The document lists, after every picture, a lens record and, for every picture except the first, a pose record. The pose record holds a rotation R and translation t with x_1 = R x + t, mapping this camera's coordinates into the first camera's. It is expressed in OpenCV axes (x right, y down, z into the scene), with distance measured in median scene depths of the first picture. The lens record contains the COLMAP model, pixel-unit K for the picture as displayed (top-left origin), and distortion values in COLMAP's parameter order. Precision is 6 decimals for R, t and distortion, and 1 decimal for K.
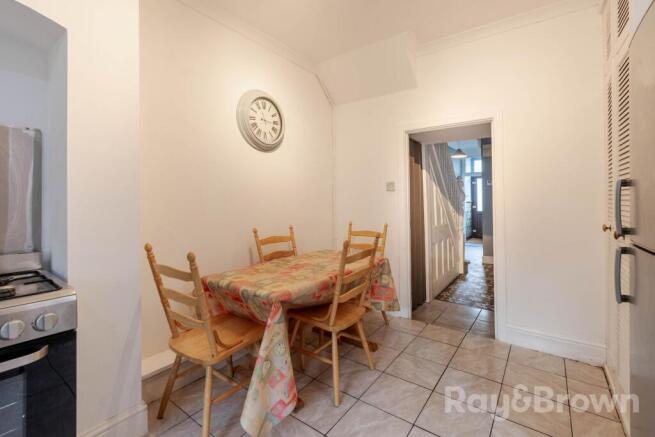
lens RADIAL K [[250.4, 0, 330.6], [0, 250.4, 203.3], [0, 0, 1]] dist [0.001141, 0.000139]
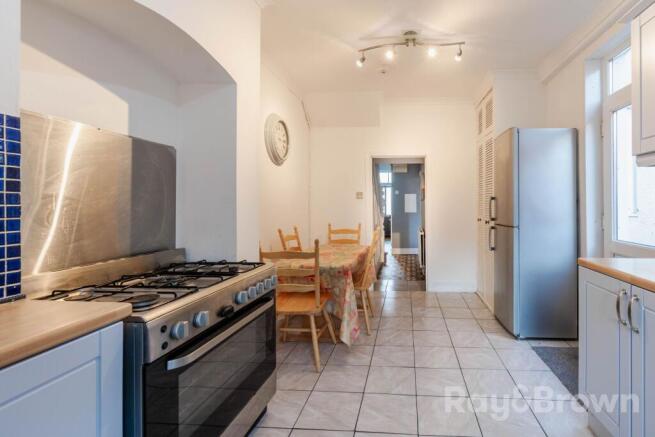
lens RADIAL K [[307.3, 0, 314.0], [0, 307.3, 212.4], [0, 0, 1]] dist [0.010334, -0.000982]
pose [[0.895021, -0.014351, 0.445793, -0.761406], [0.008036, 0.999839, 0.016053, -0.004179], [-0.445951, -0.010785, 0.894992, -0.391180]]
